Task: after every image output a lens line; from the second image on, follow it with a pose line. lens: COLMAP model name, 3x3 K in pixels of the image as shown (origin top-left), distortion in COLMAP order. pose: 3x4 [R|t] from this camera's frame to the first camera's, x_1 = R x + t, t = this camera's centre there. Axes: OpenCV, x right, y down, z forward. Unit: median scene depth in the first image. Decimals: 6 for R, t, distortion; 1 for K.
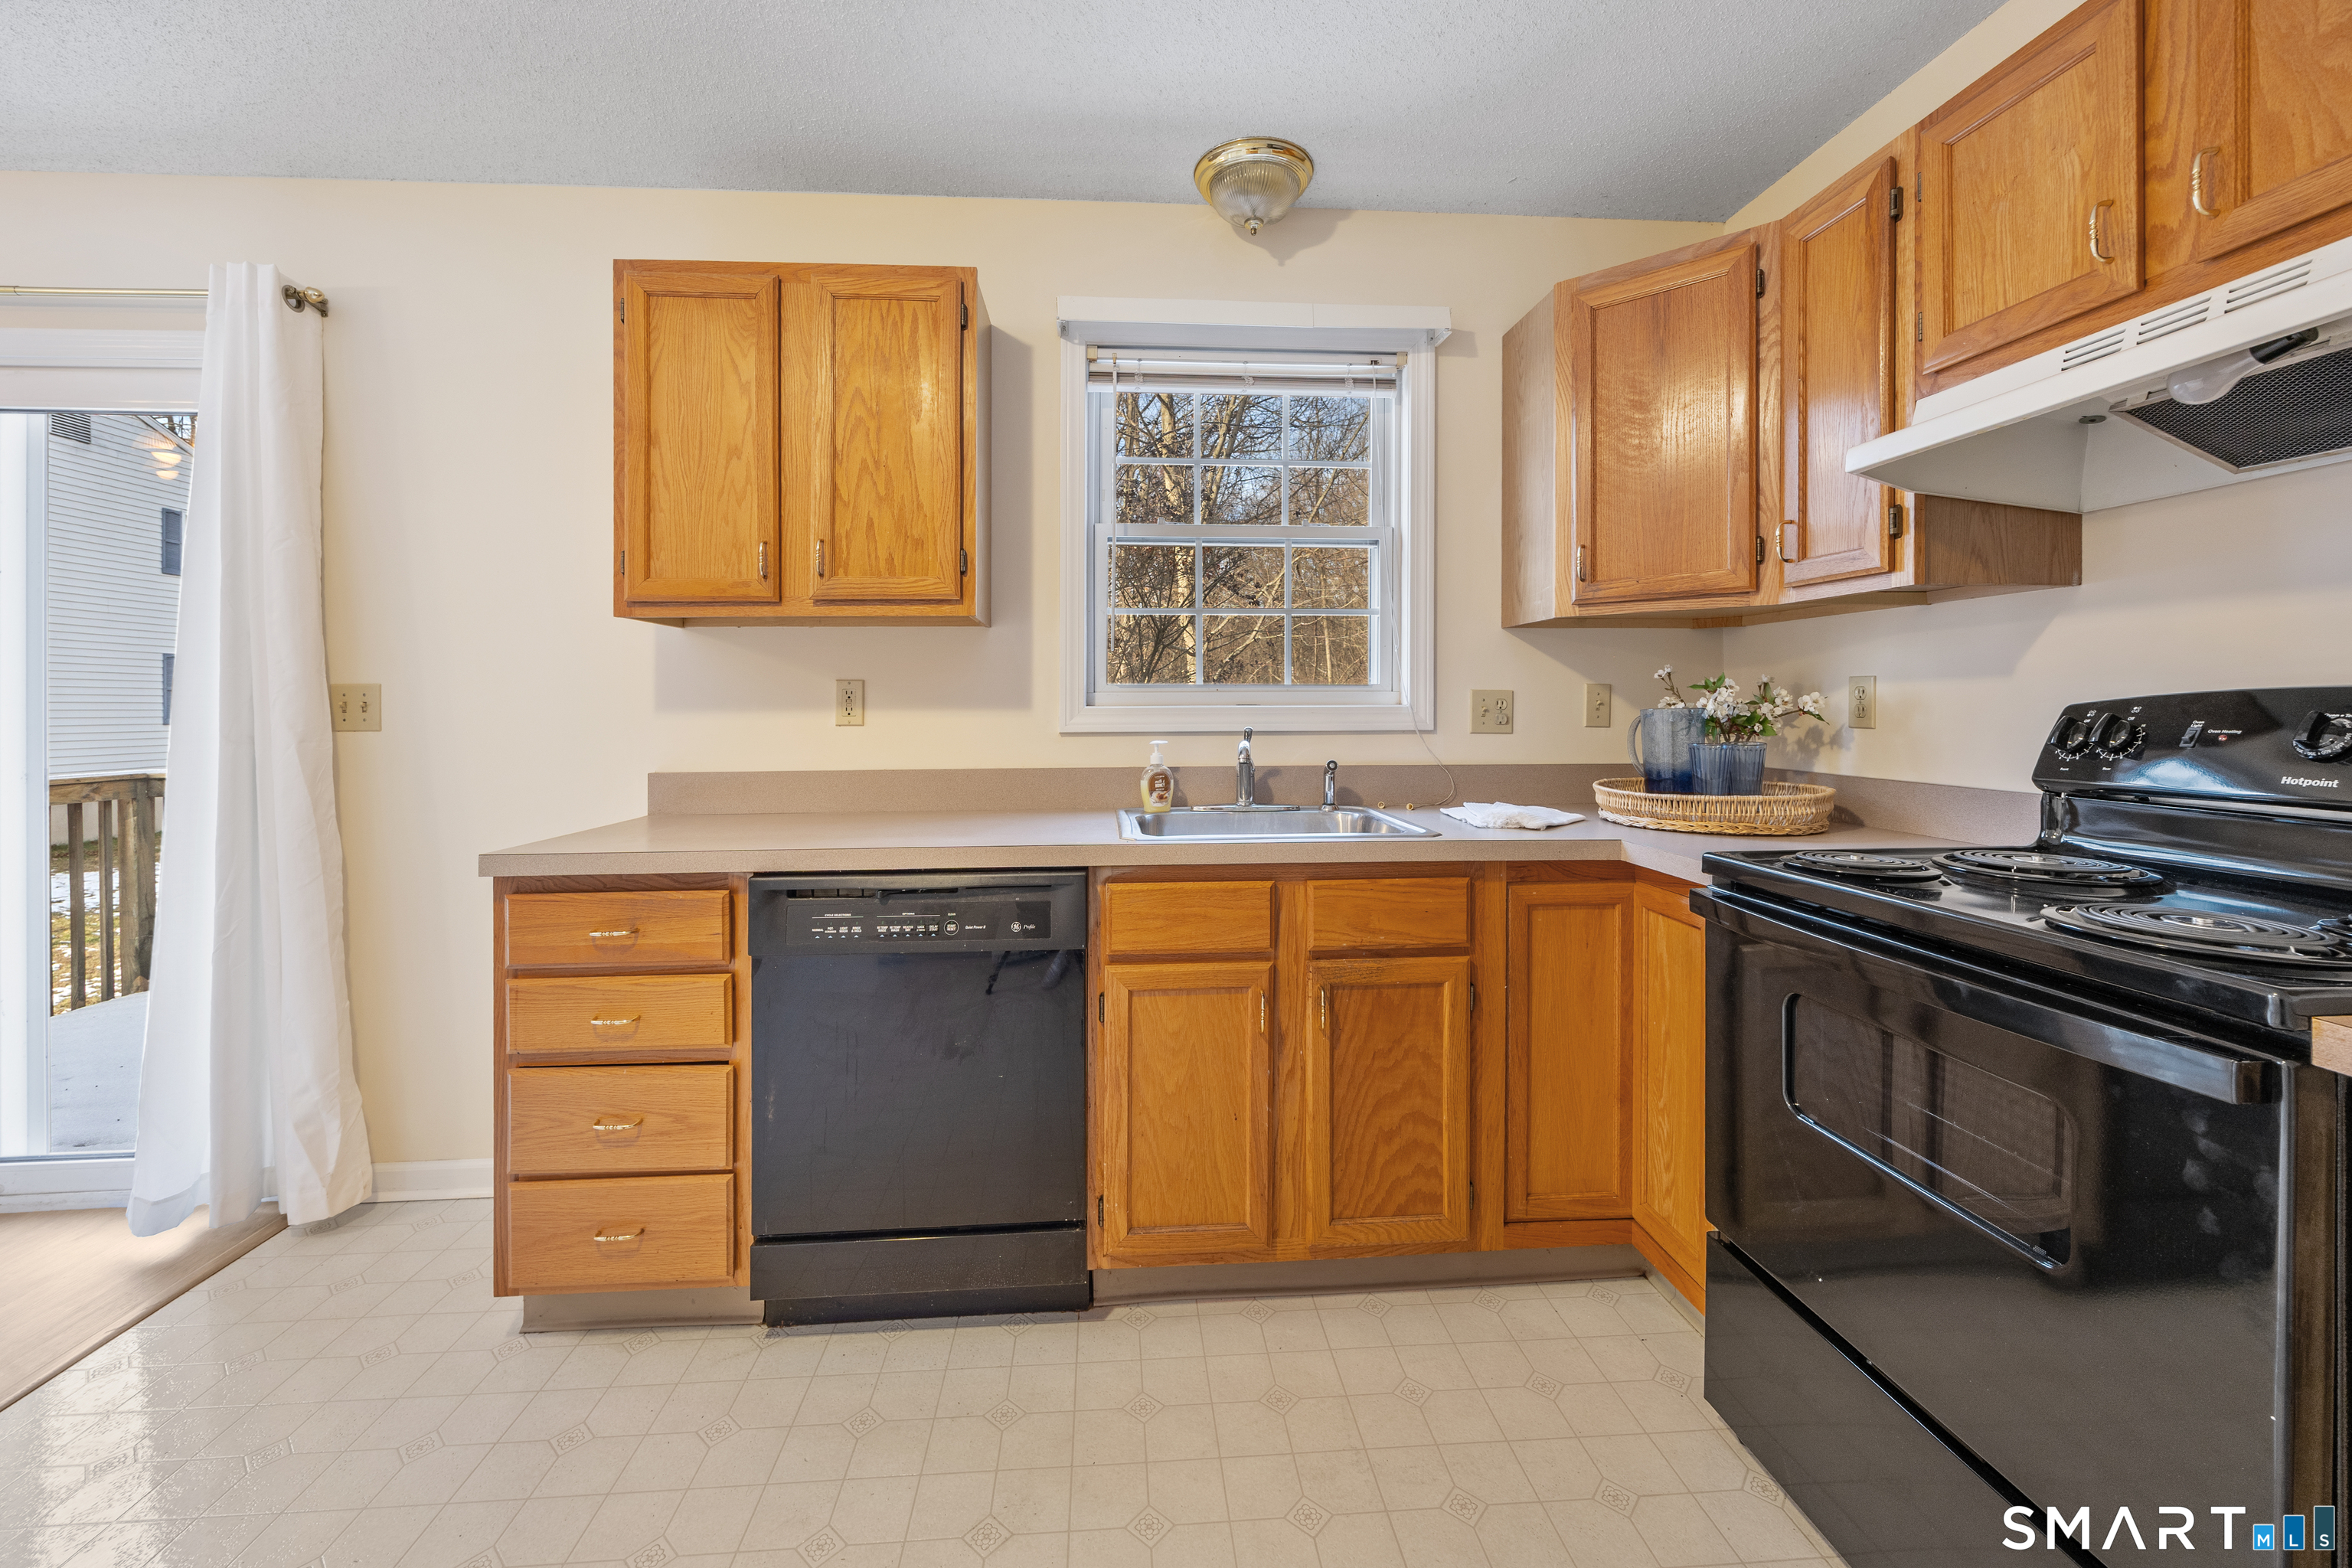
lens RADIAL K [[946.5, 0, 1172.5], [0, 946.5, 709.5], [0, 0, 1]] dist [0.000207, 0.000241]
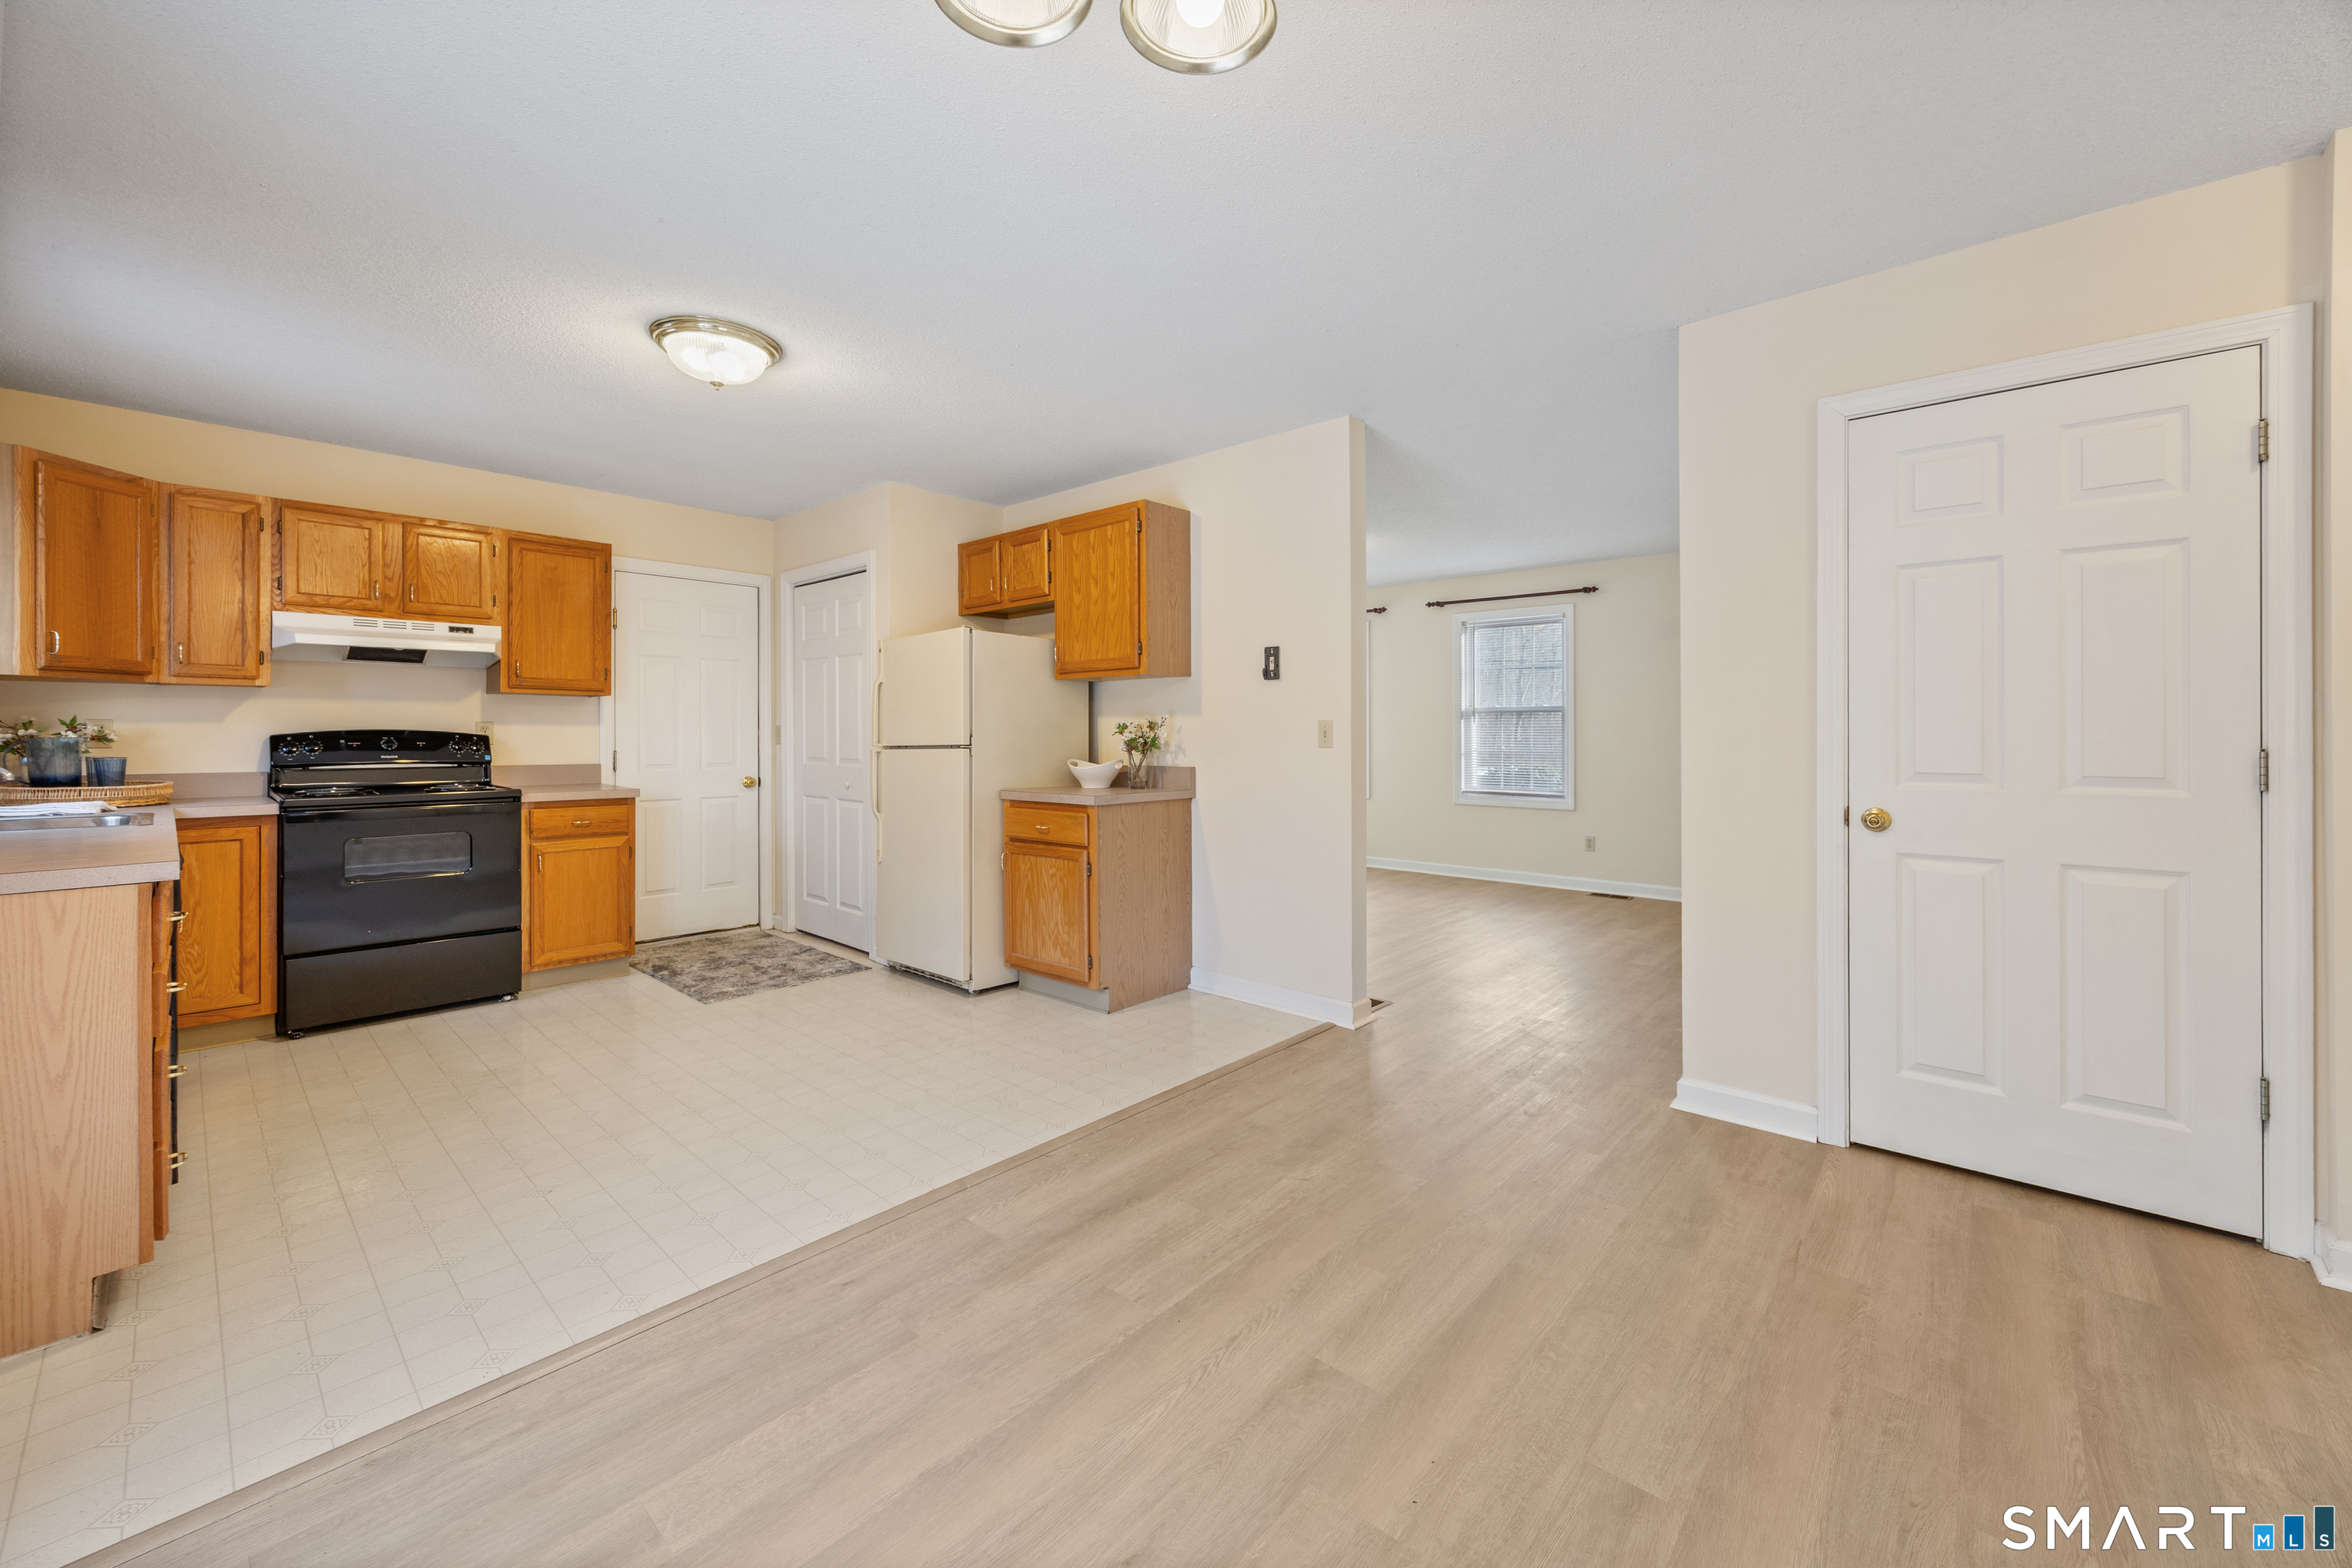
lens RADIAL K [[904.6, 0, 1175.0], [0, 904.6, 737.7], [0, 0, 1]] dist [0.001162, -0.000139]
pose [[-0.690030, 0.001853, 0.723778, -2.088850], [0.006386, 0.999973, 0.003529, 0.006386], [-0.723752, 0.007057, -0.690024, 0.774278]]
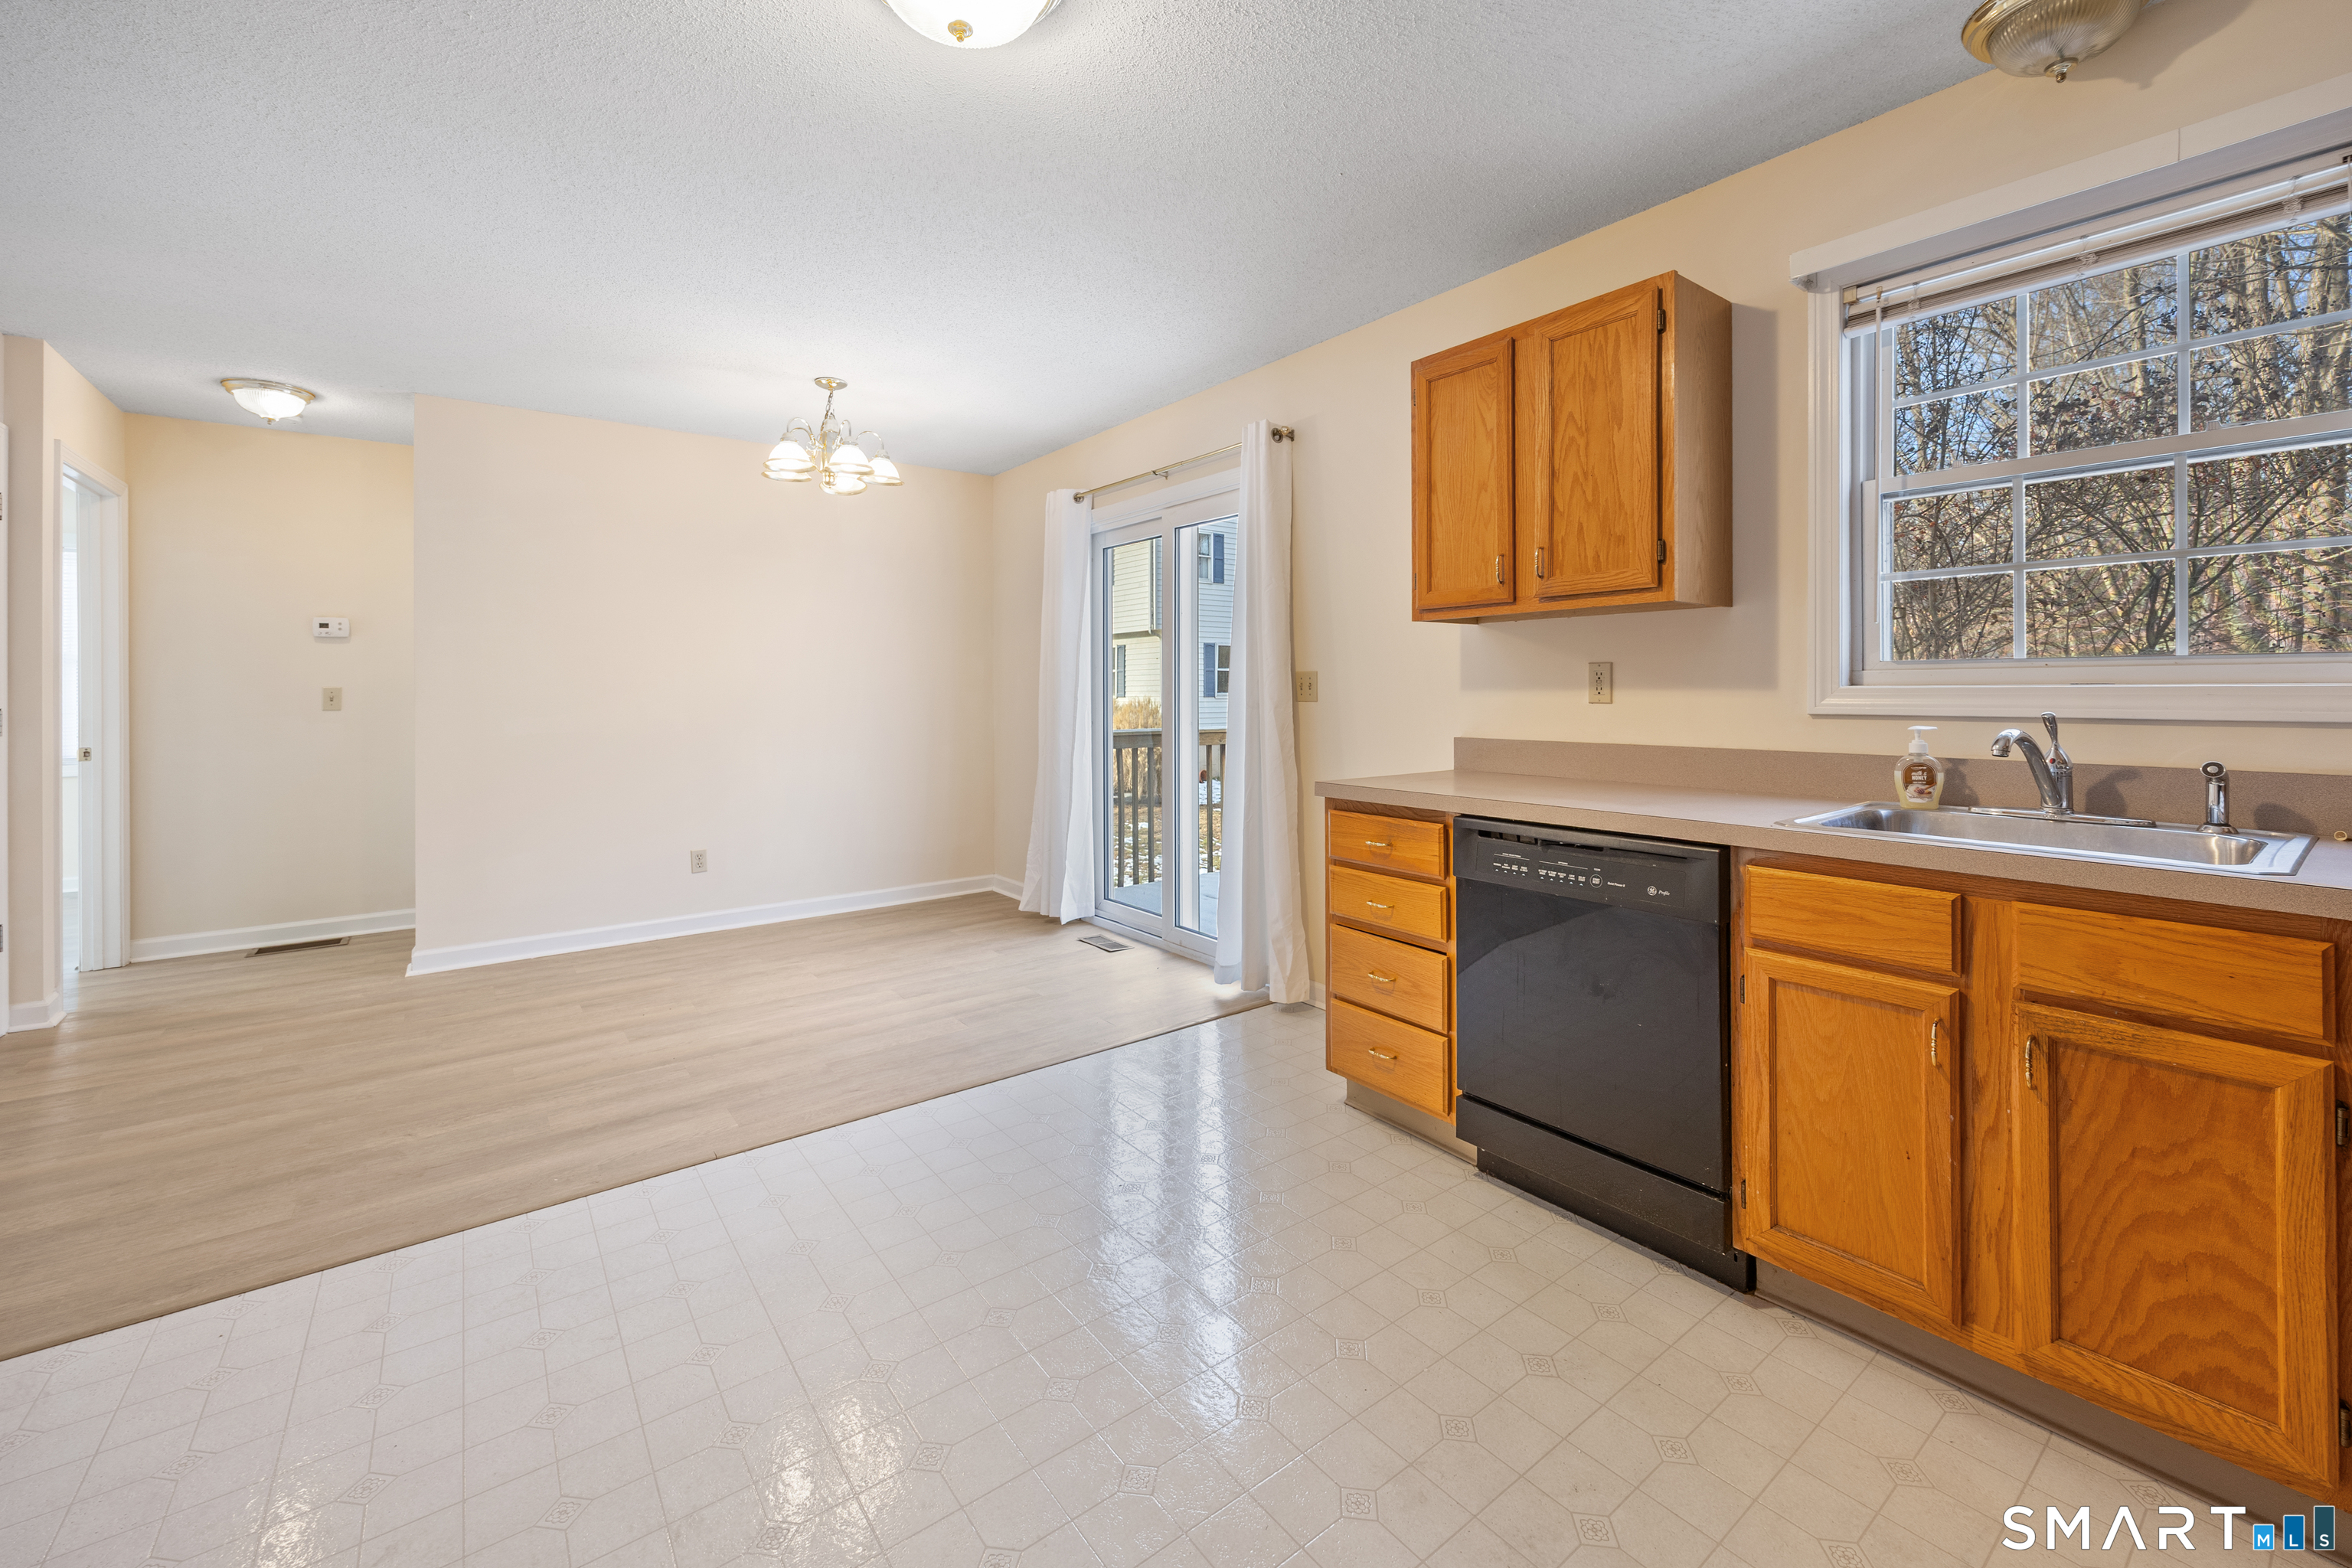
lens RADIAL K [[954.9, 0, 1182.5], [0, 954.9, 685.9], [0, 0, 1]] dist [0.001823, 0.000015]
pose [[0.550539, 0.000223, -0.834809, 0.413341], [0.001292, 0.999999, 0.001119, -0.006487], [0.834808, -0.001694, 0.550538, -0.046856]]
